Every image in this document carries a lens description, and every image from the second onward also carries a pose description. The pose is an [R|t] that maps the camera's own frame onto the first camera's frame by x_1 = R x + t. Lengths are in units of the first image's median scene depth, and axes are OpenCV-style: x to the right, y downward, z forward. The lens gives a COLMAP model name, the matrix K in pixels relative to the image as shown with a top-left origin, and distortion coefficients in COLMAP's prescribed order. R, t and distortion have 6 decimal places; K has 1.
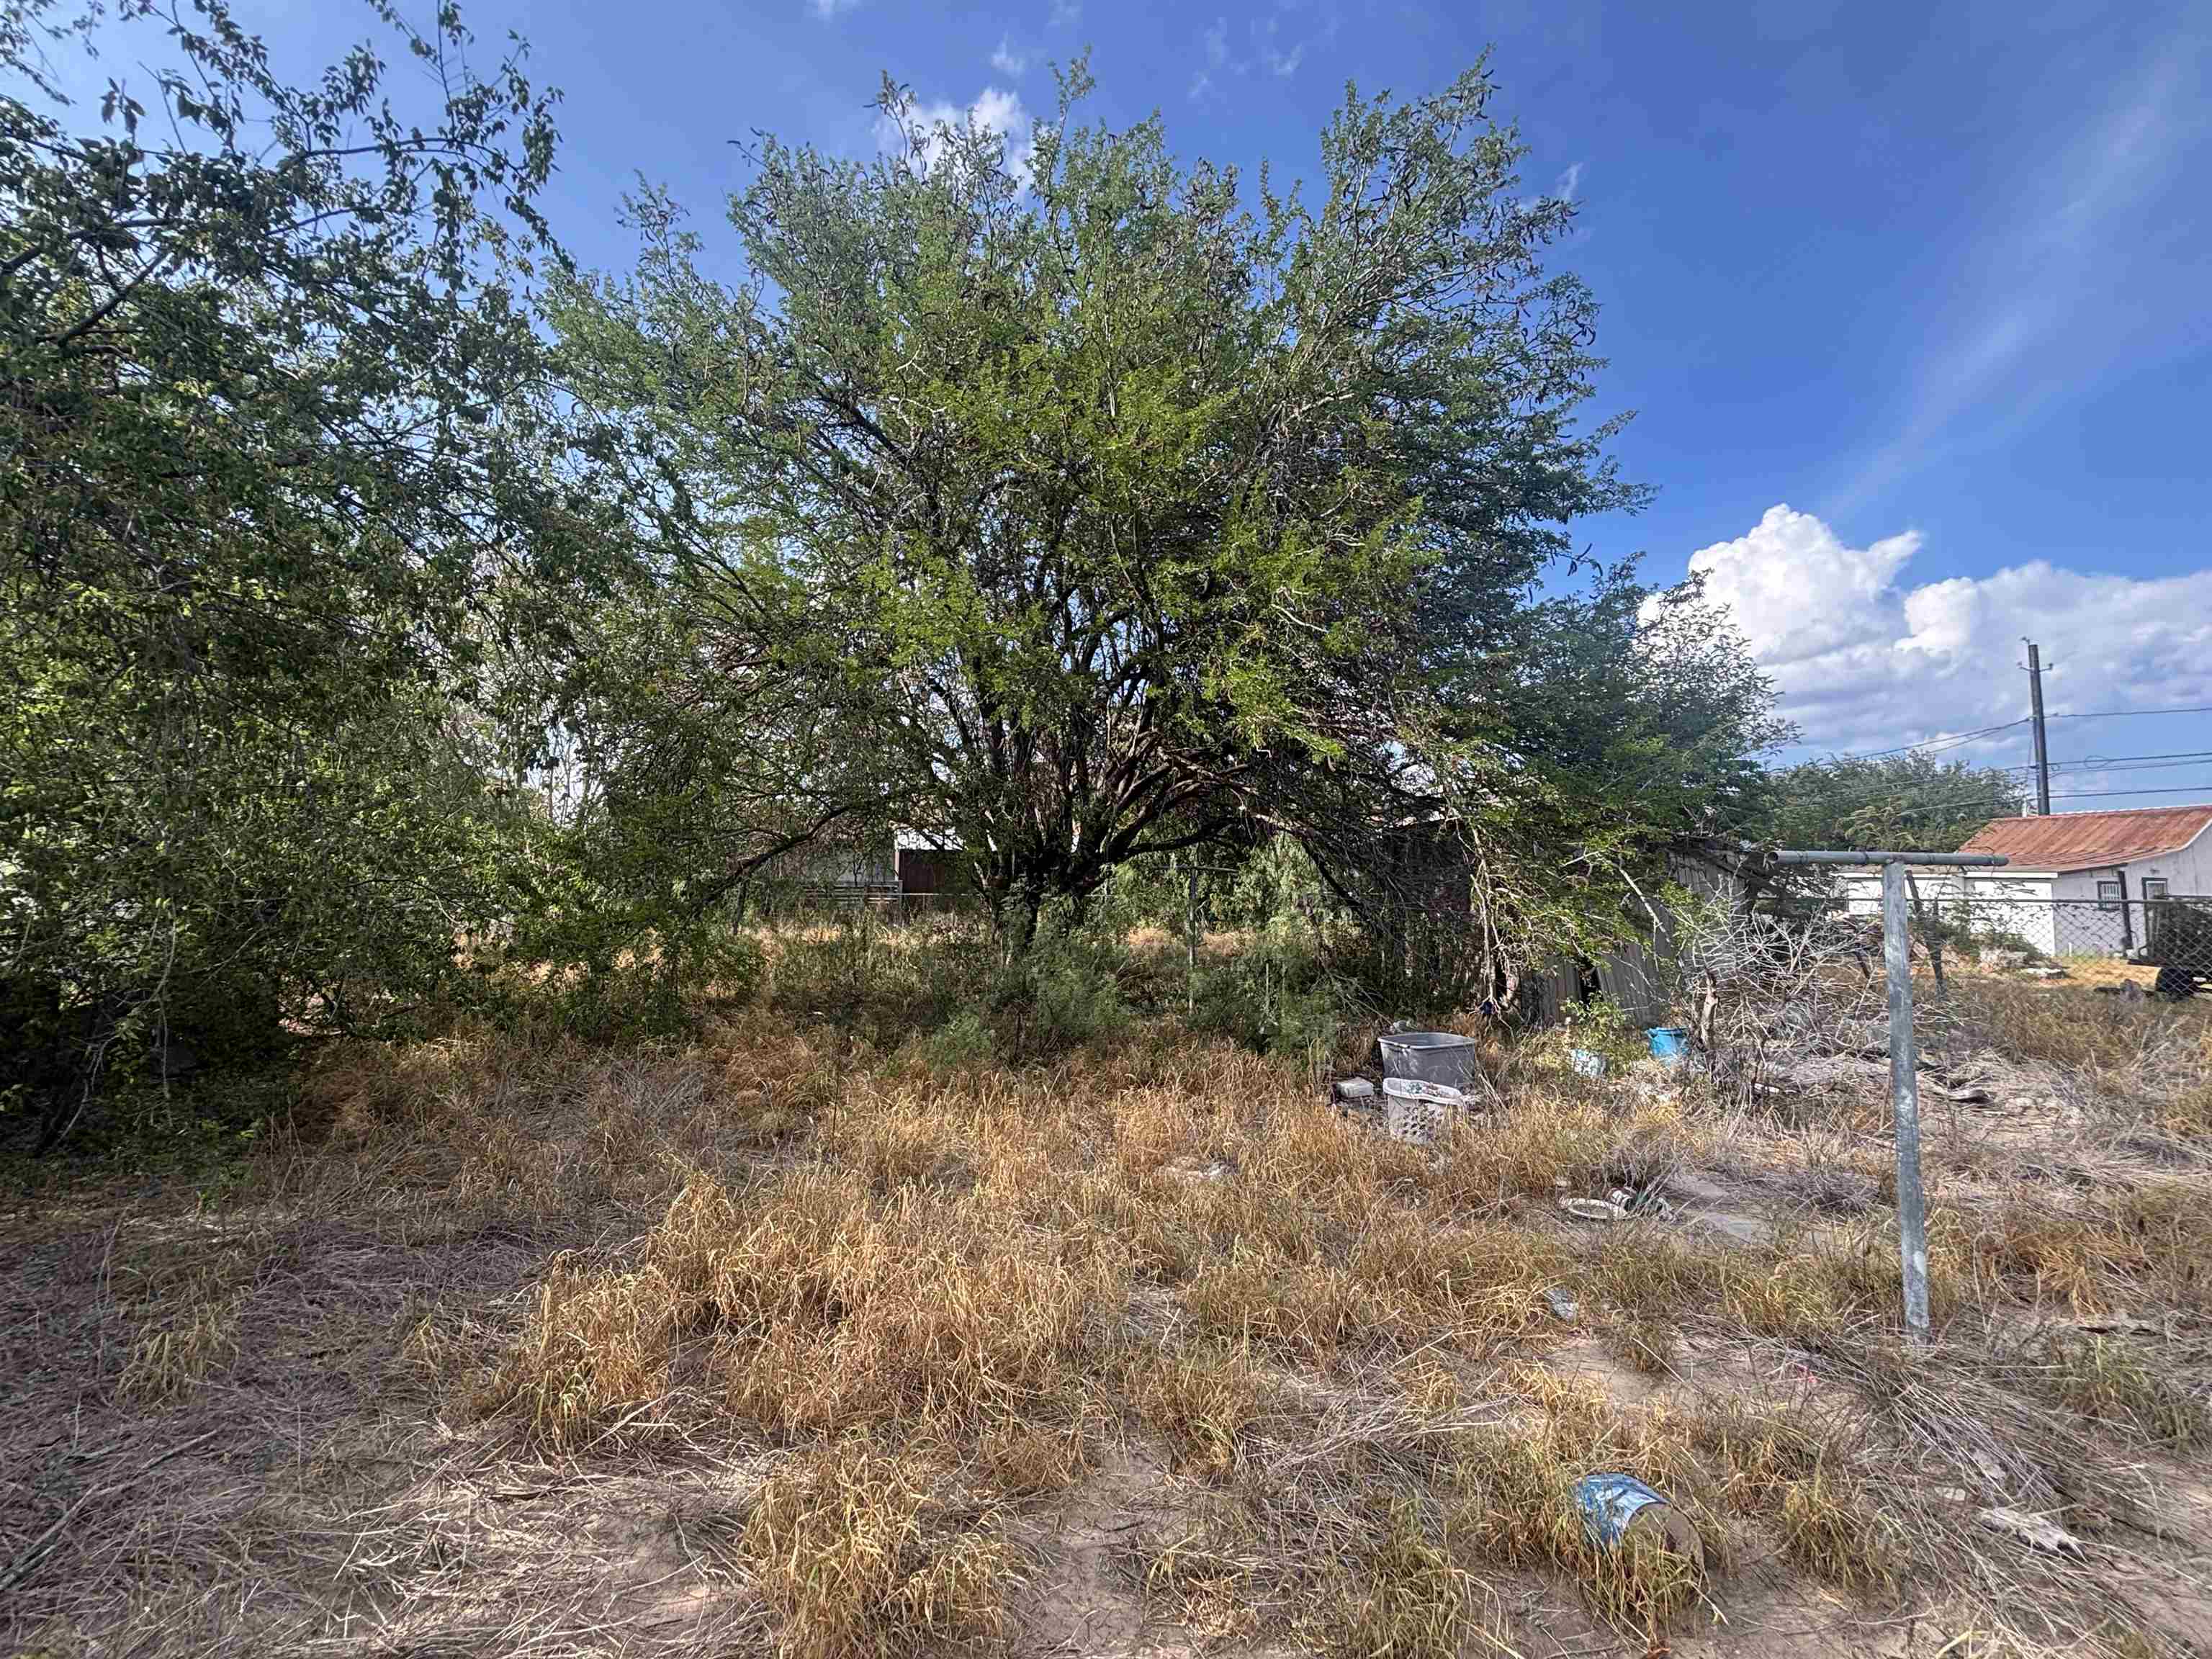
lens RADIAL K [[874.3, 0, 1080.1], [0, 874.3, 828.9], [0, 0, 1]] dist [-0.002334, 0.000039]
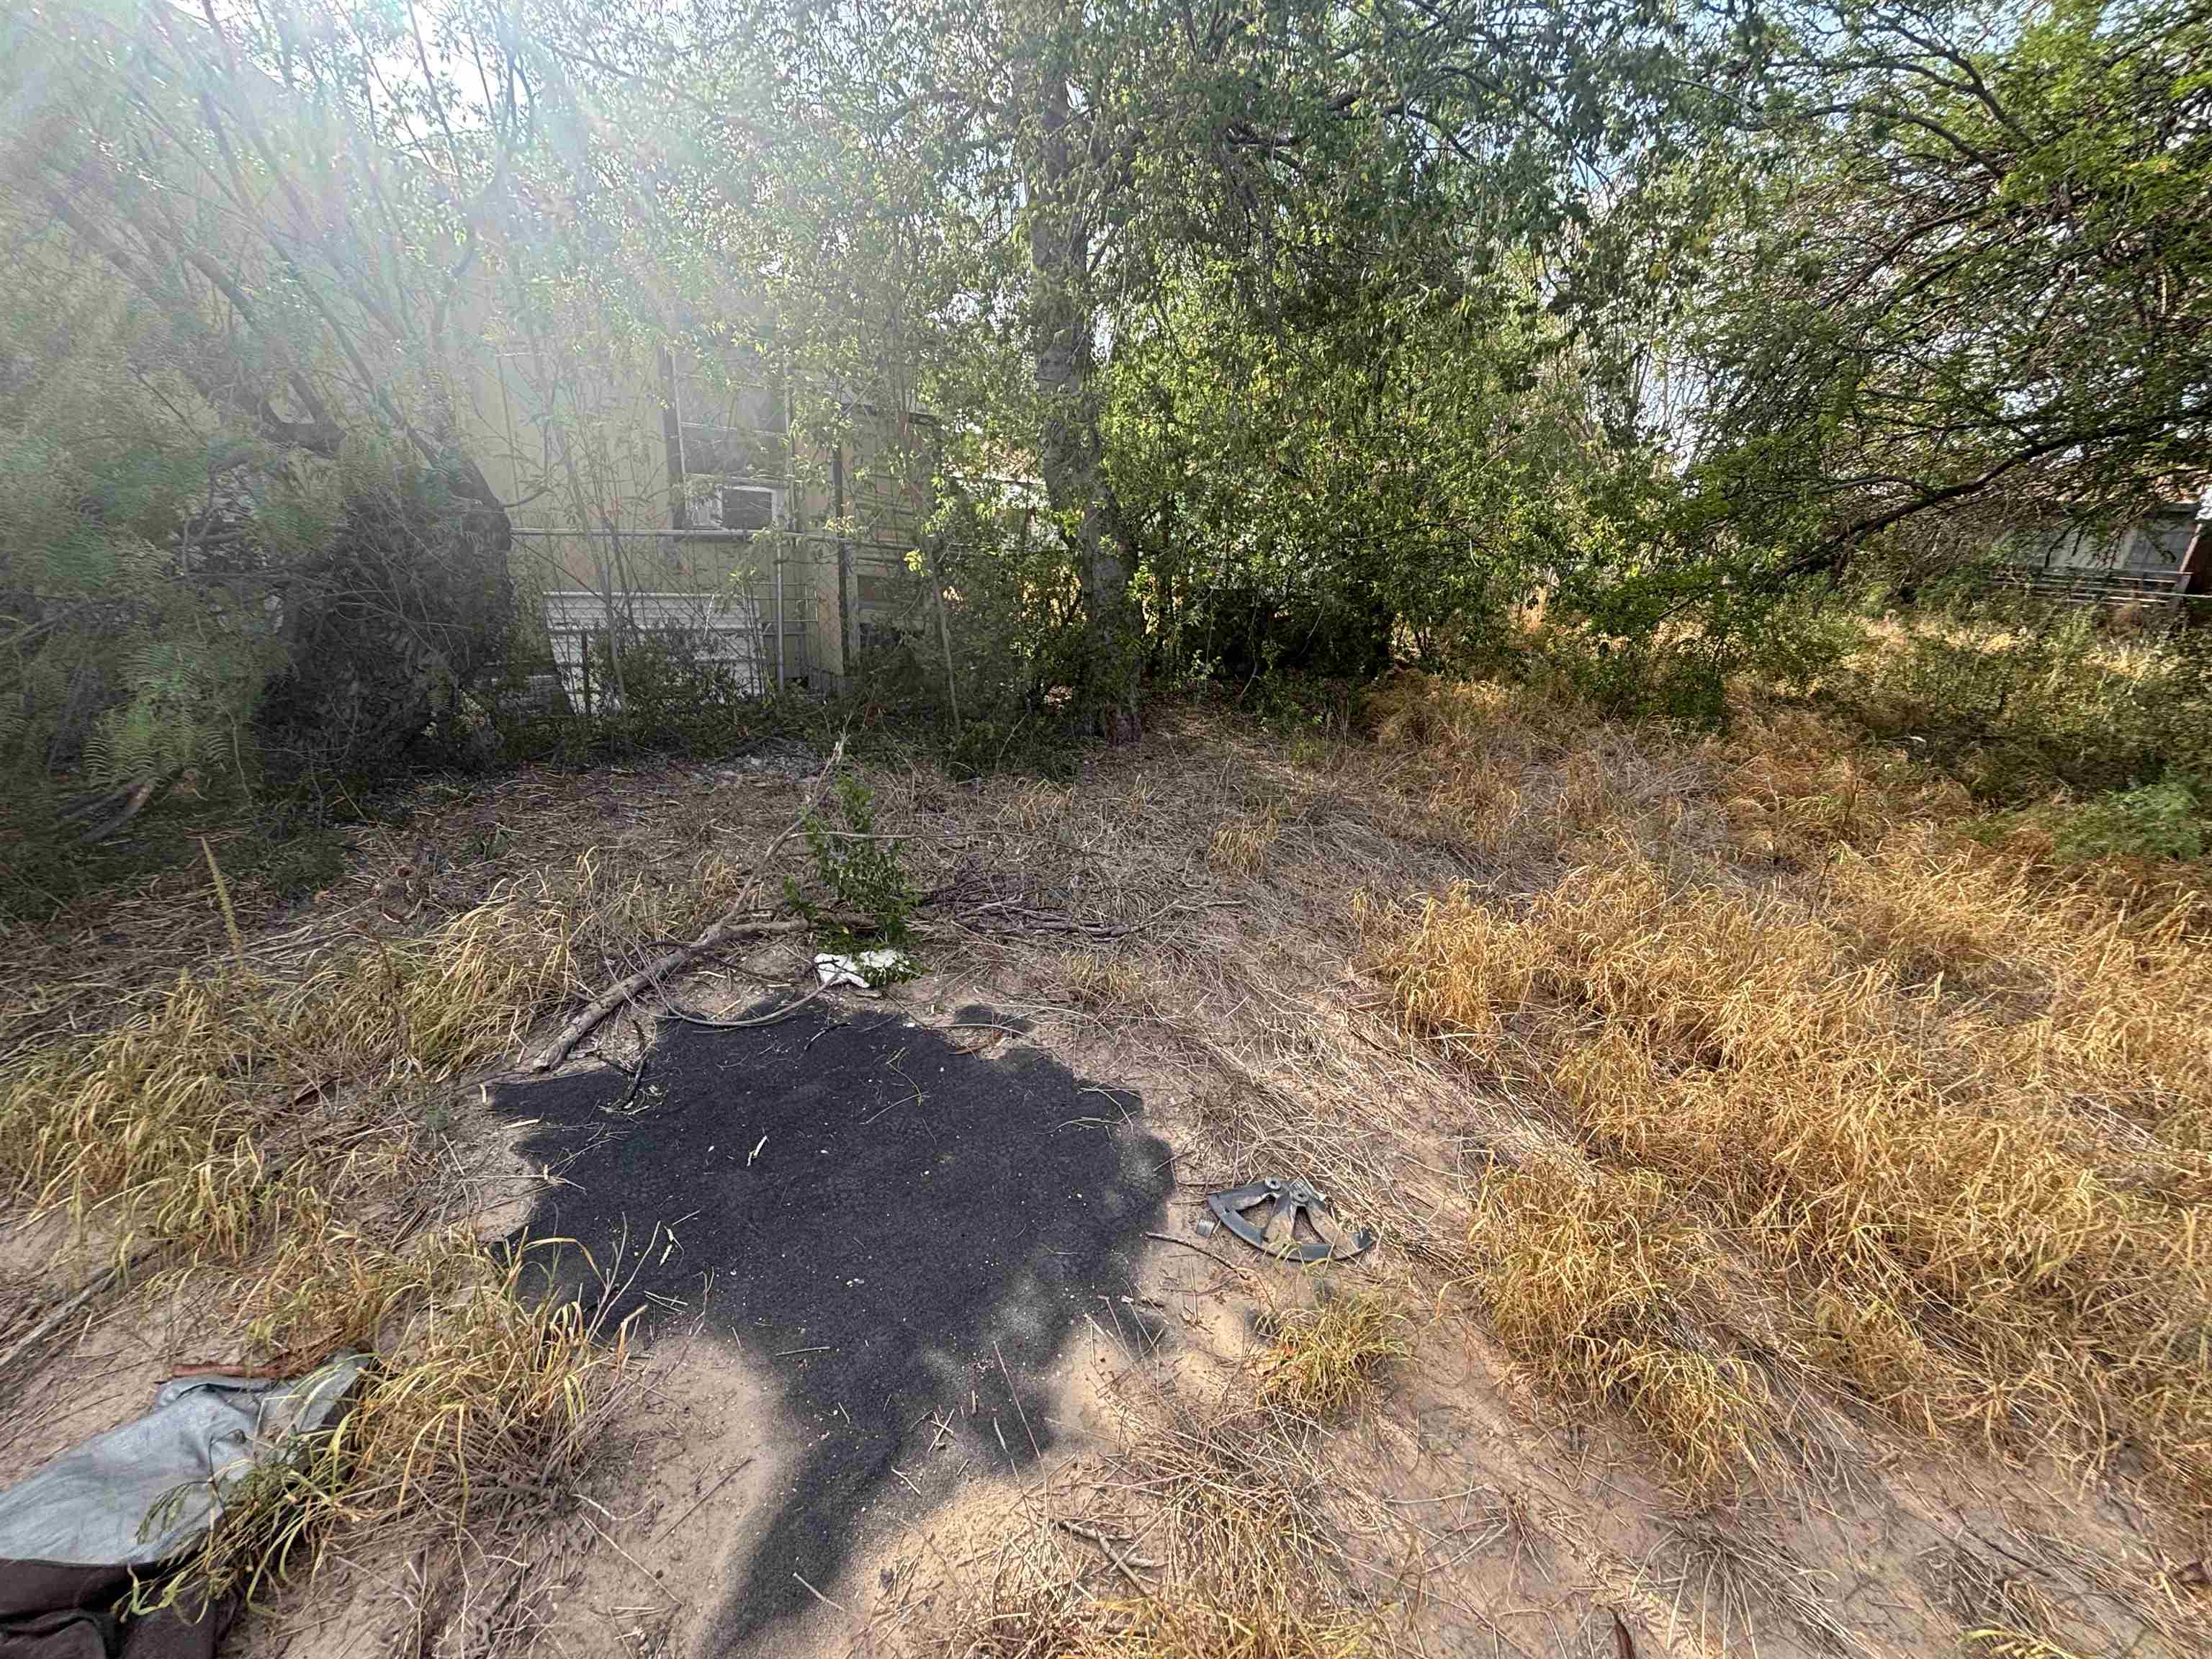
lens RADIAL K [[883.8, 0, 1143.7], [0, 883.8, 821.4], [0, 0, 1]] dist [-0.000673, 0.000076]
pose [[0.472042, 0.298300, -0.829574, 0.094435], [0.003588, 0.940355, 0.340176, 0.043341], [0.881569, -0.163554, 0.442817, 0.166794]]
